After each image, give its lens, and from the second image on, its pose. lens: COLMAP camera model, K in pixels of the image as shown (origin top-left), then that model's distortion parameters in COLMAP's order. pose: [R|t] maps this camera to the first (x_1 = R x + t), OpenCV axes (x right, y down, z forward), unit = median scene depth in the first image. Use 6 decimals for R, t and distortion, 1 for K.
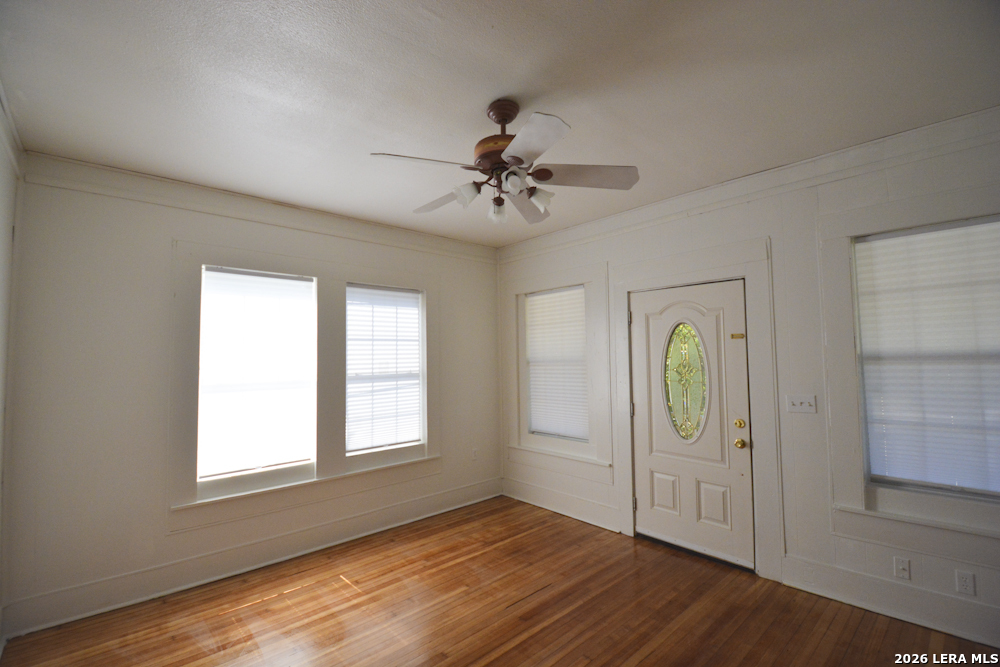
lens RADIAL K [[437.3, 0, 501.3], [0, 437.3, 335.3], [0, 0, 1]] dist [-0.000506, -0.012202]
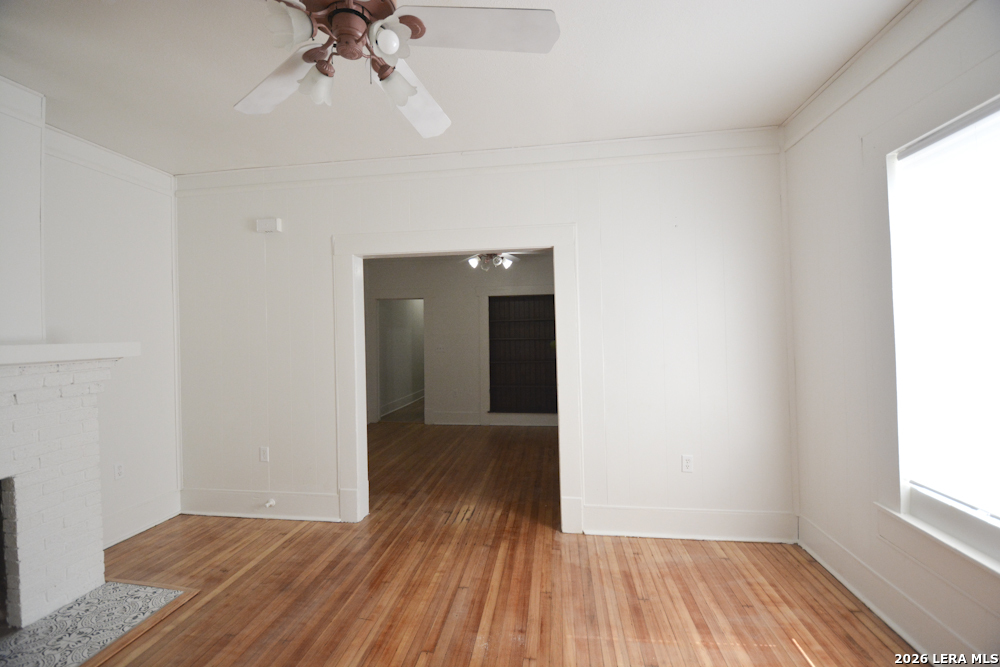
lens RADIAL K [[437.3, 0, 501.2], [0, 437.3, 326.6], [0, 0, 1]] dist [-0.000506, -0.012202]
pose [[-0.761413, 0.020801, -0.647933, 0.220174], [0.062741, 0.997158, -0.041717, 0.104383], [0.645224, -0.072416, -0.760554, 1.332867]]
